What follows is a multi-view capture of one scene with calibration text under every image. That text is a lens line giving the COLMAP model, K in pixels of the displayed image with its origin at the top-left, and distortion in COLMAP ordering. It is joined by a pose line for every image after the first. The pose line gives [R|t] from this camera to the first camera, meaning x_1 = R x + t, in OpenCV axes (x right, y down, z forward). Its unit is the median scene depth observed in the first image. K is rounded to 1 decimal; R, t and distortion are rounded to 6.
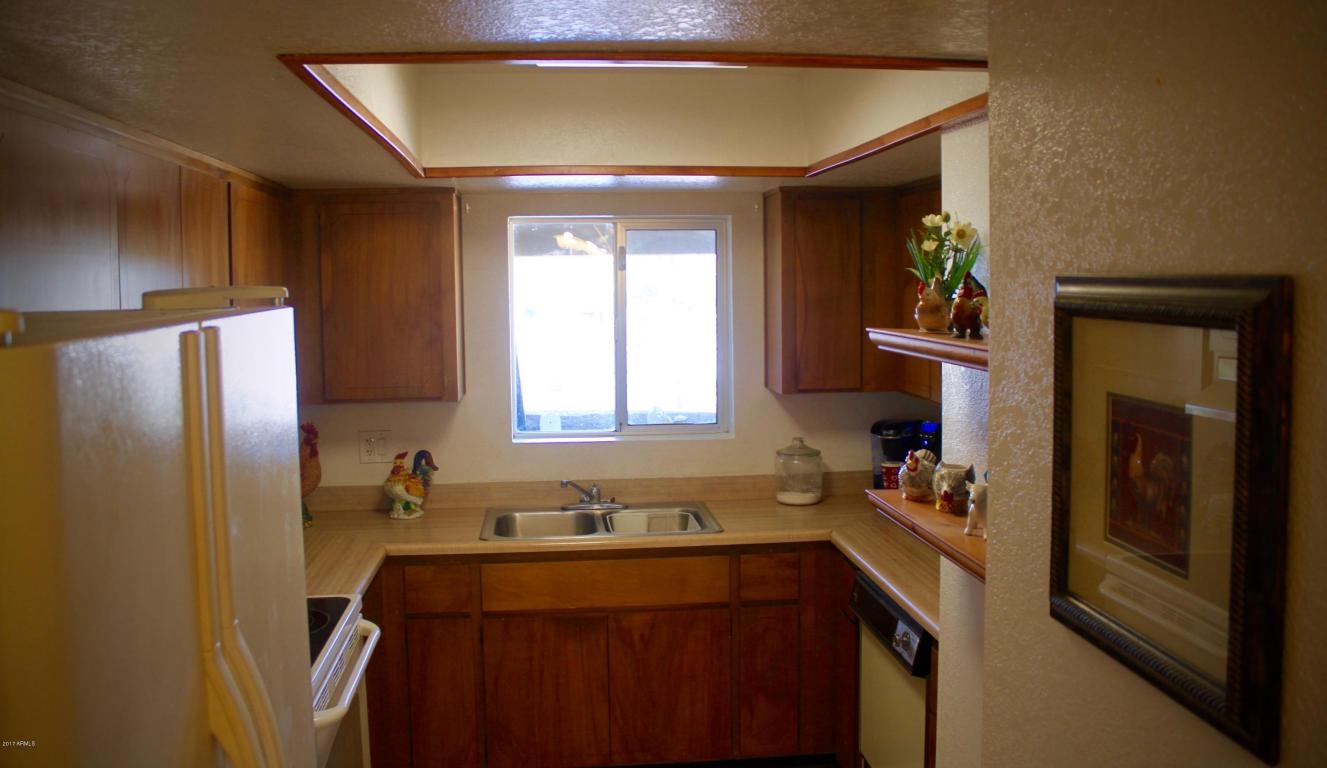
lens RADIAL K [[1097.1, 0, 663.9], [0, 1097.1, 354.2], [0, 0, 1]] dist [-0.147219, 0.000809]
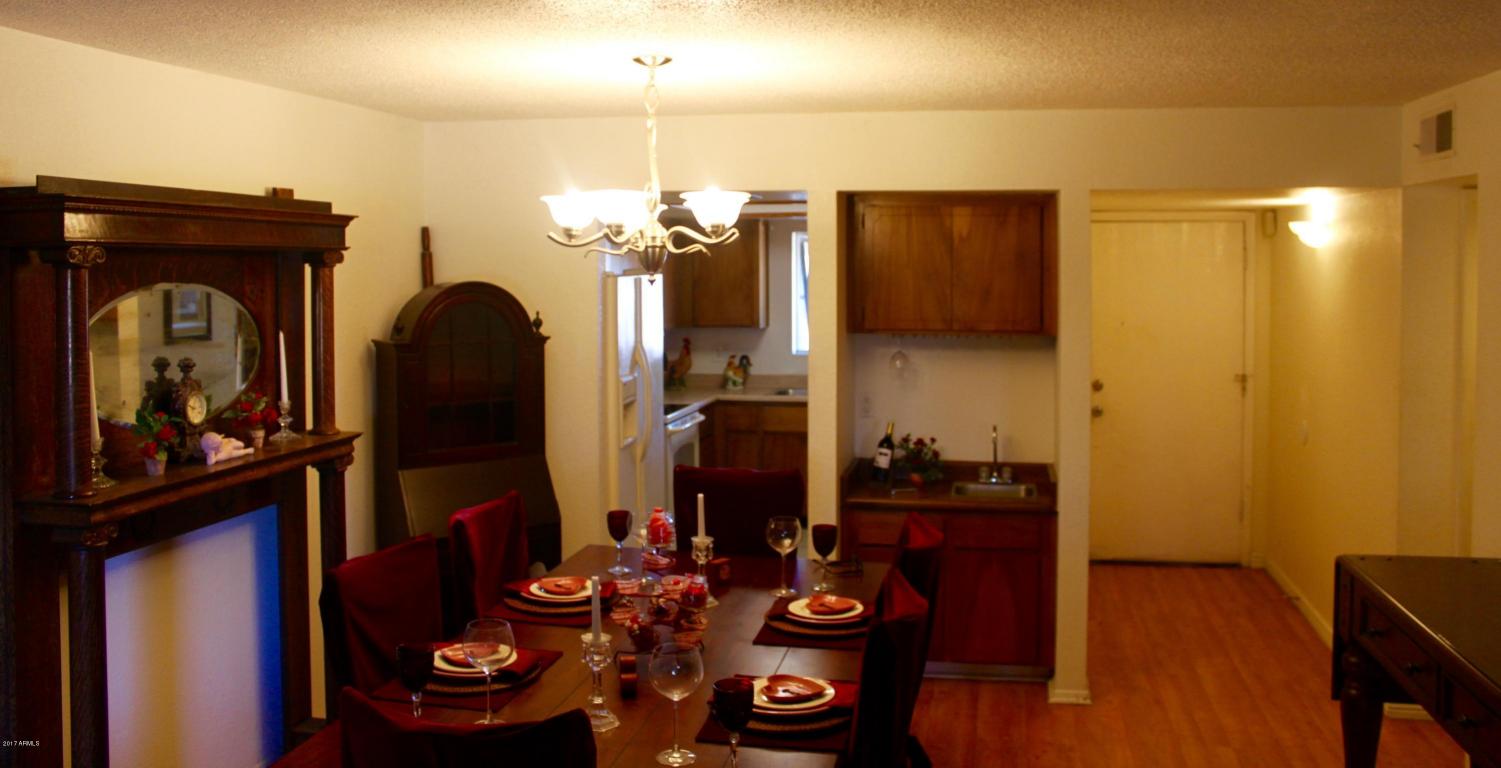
lens RADIAL K [[1267.2, 0, 750.5], [0, 1267.2, 384.0], [0, 0, 1]] dist [0.000032, -0.000035]
pose [[0.951502, 0.038293, -0.305251, 0.499275], [-0.028813, 0.998954, 0.035503, 0.064255], [0.306291, -0.024986, 0.951610, -1.184584]]
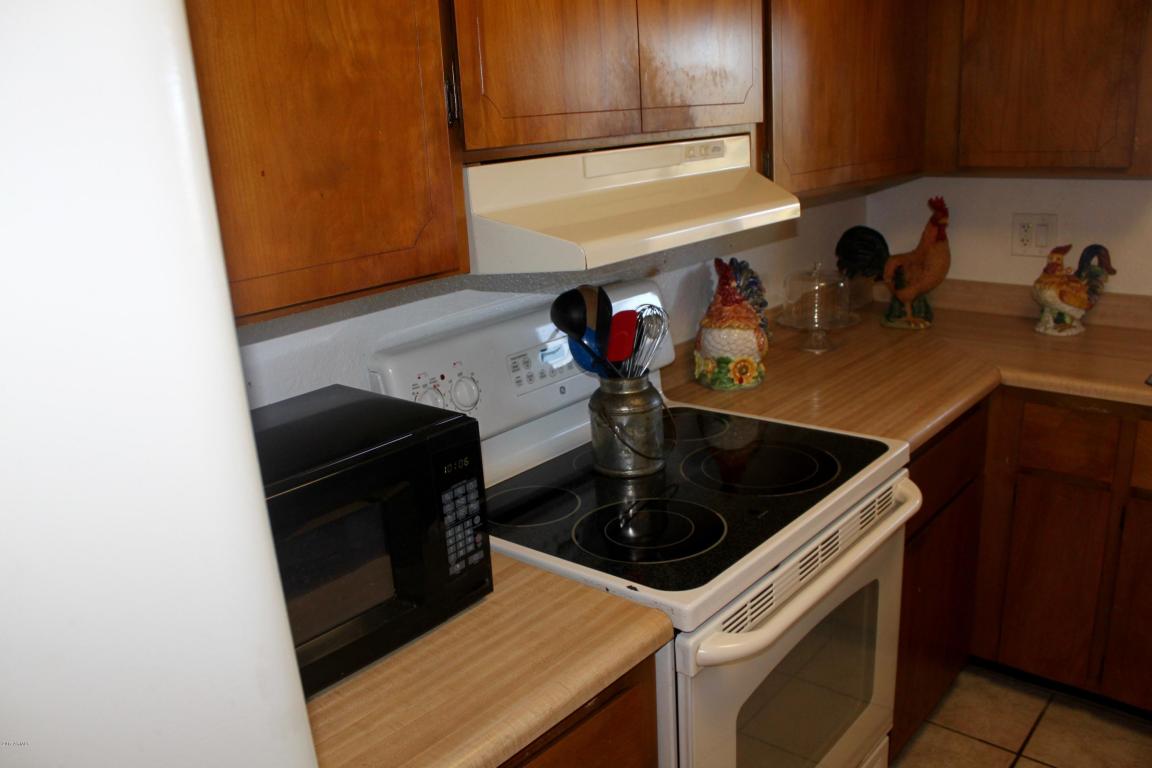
lens RADIAL K [[943.1, 0, 573.2], [0, 943.1, 404.8], [0, 0, 1]] dist [-0.160645, 0.137433]
pose [[0.669829, 0.198519, -0.715485, -0.002681], [0.004056, 0.962604, 0.270882, 0.028122], [0.742504, -0.184347, 0.643975, 0.357092]]
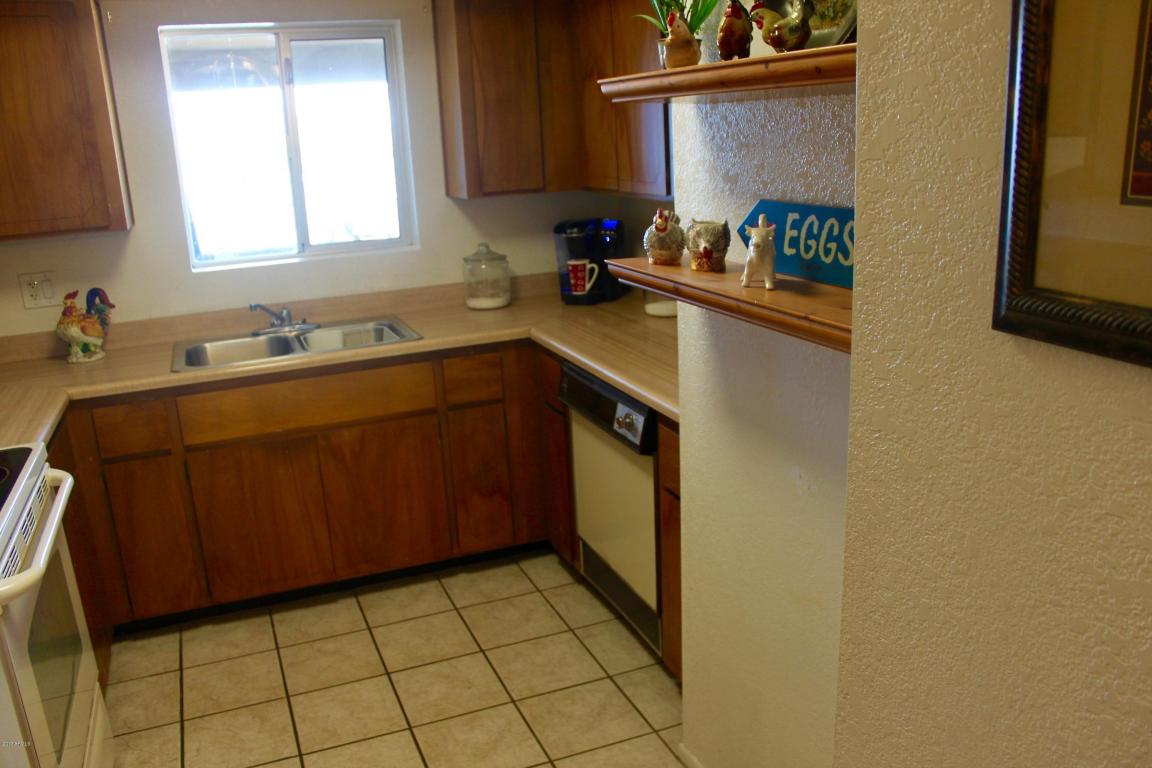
lens RADIAL K [[943.1, 0, 573.2], [0, 943.1, 404.8], [0, 0, 1]] dist [-0.160645, 0.137433]
pose [[0.962360, -0.109614, 0.248693, -0.032716], [0.055457, 0.975007, 0.215142, 0.043346], [-0.266060, -0.193253, 0.944386, 0.138002]]
